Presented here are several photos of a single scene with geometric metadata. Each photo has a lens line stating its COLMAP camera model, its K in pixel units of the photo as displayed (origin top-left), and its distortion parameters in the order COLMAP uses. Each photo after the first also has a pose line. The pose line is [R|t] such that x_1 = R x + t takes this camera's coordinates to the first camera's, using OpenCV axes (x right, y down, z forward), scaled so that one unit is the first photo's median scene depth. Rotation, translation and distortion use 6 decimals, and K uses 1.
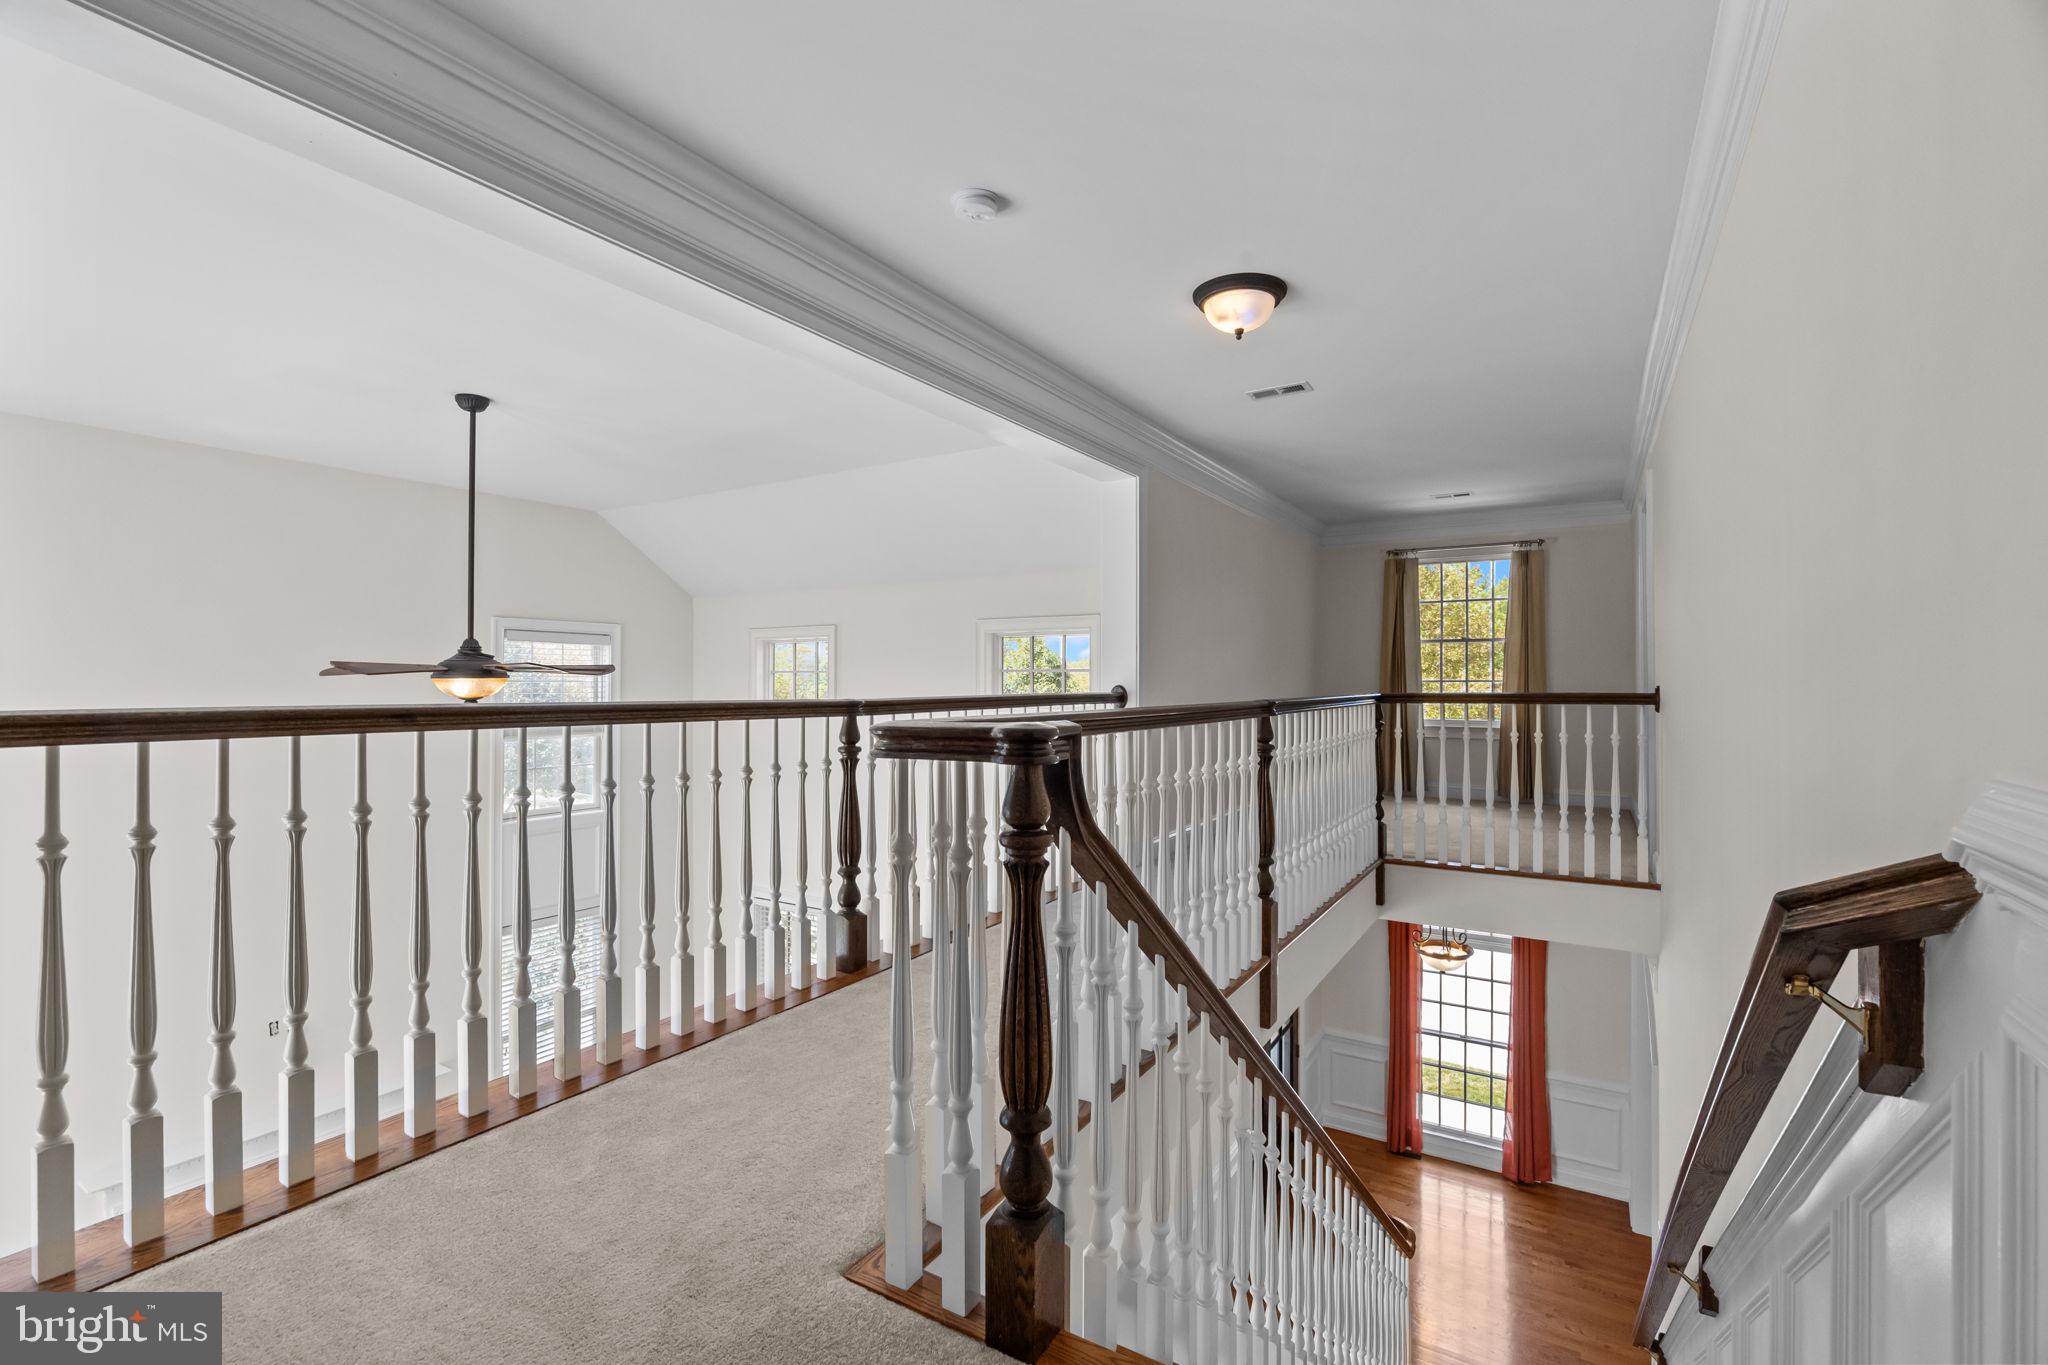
lens RADIAL K [[905.7, 0, 1021.6], [0, 905.7, 686.8], [0, 0, 1]] dist [-0.019175, 0.000613]
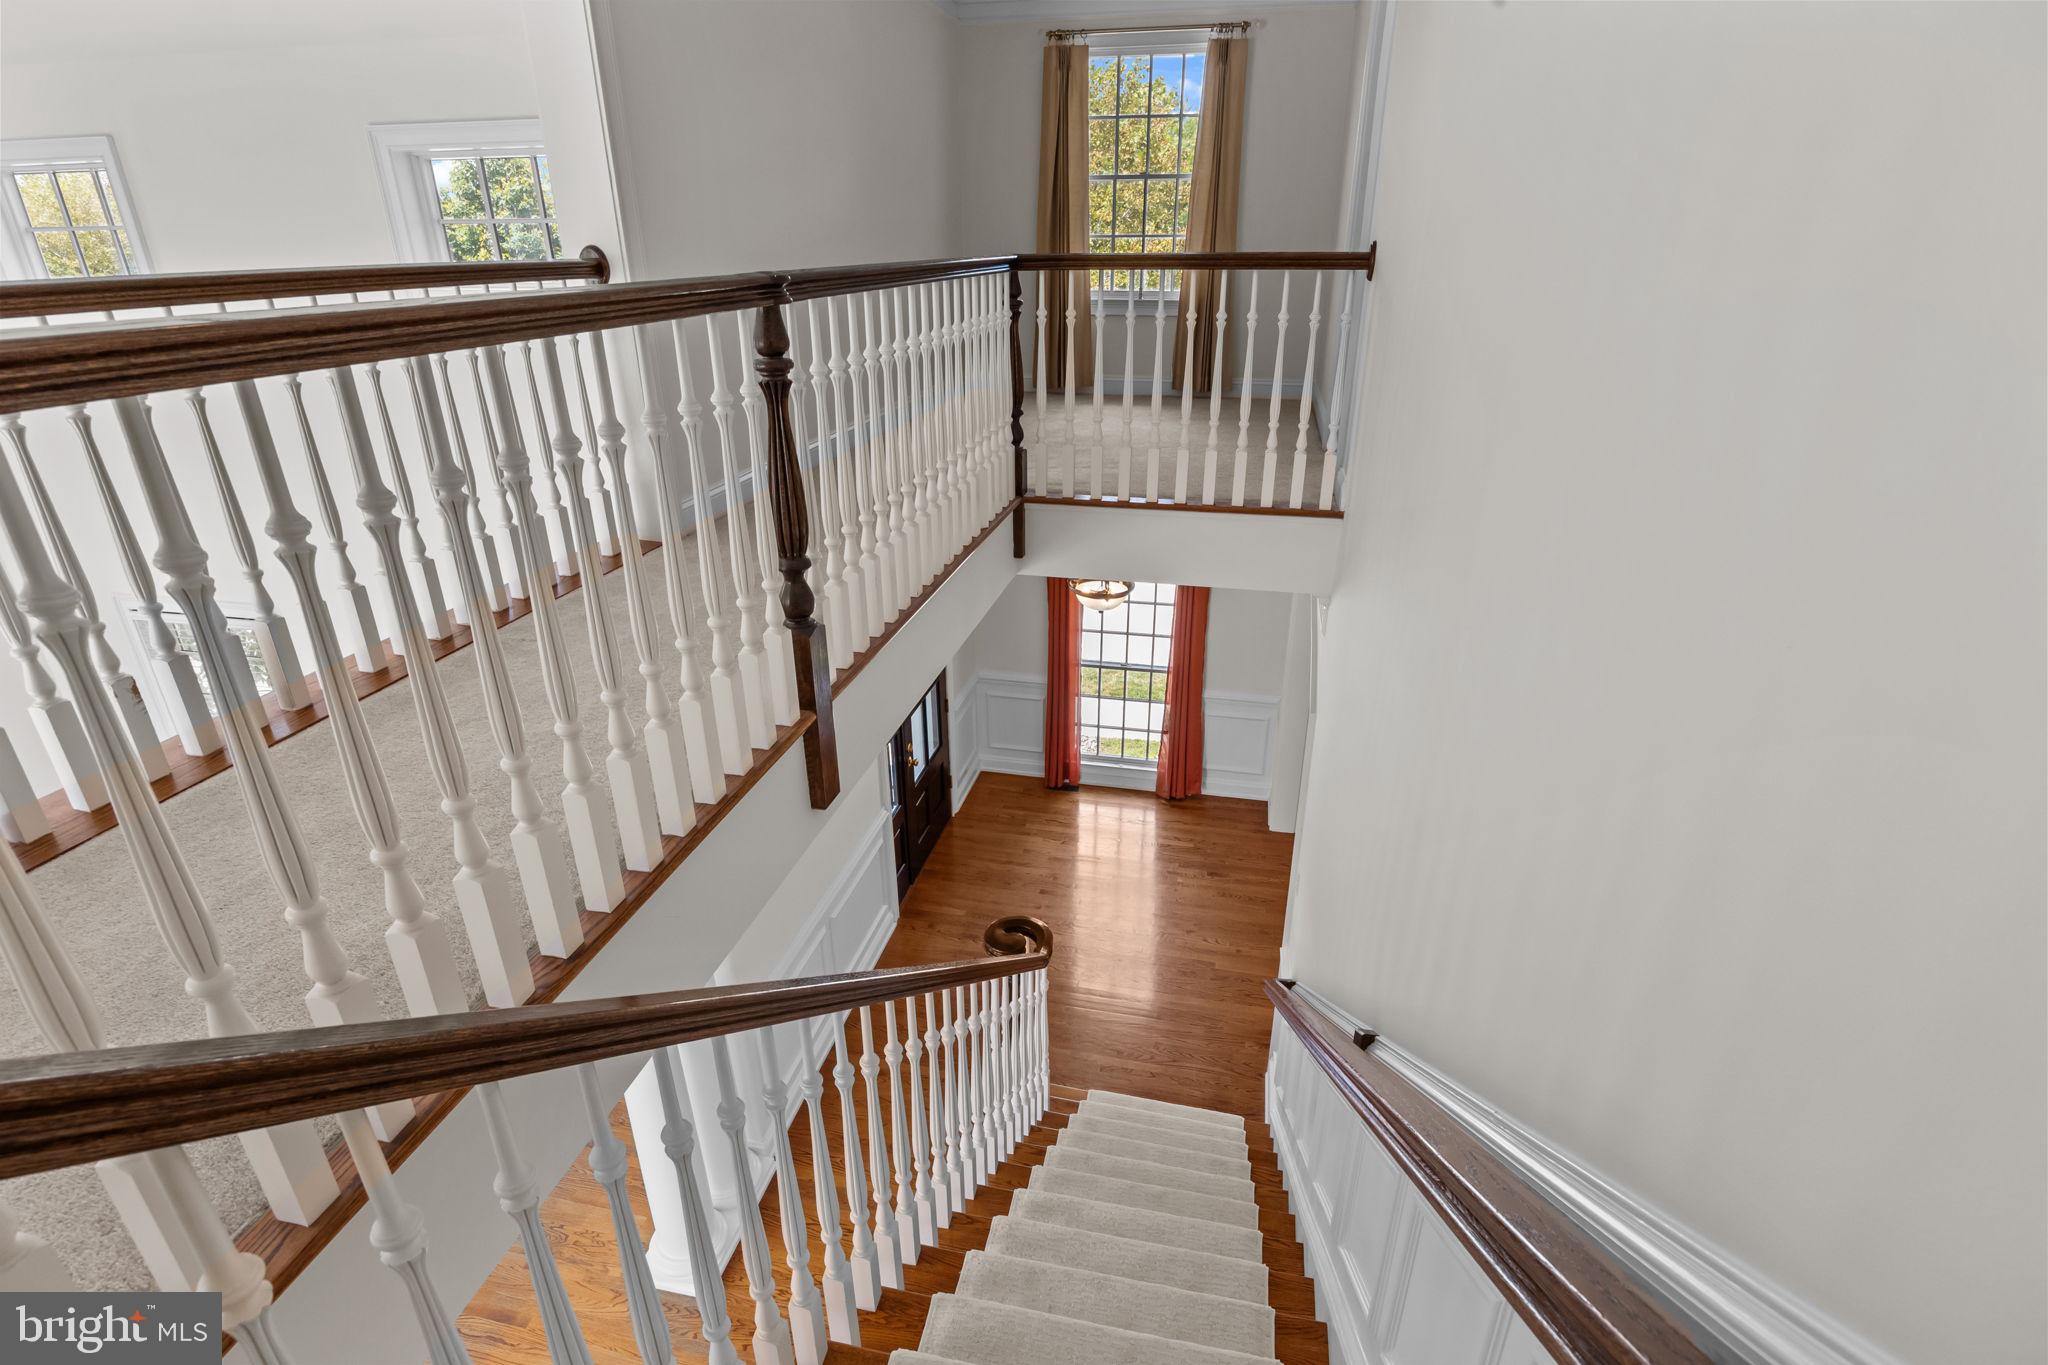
lens RADIAL K [[959.2, 0, 1024.0], [0, 959.2, 682.5], [0, 0, 1]] dist [-0.026027, 0.010383]
pose [[0.945656, -0.139816, 0.293576, 0.125386], [0.005638, 0.909754, 0.415109, 0.001849], [-0.325121, -0.390895, 0.861102, 0.219599]]
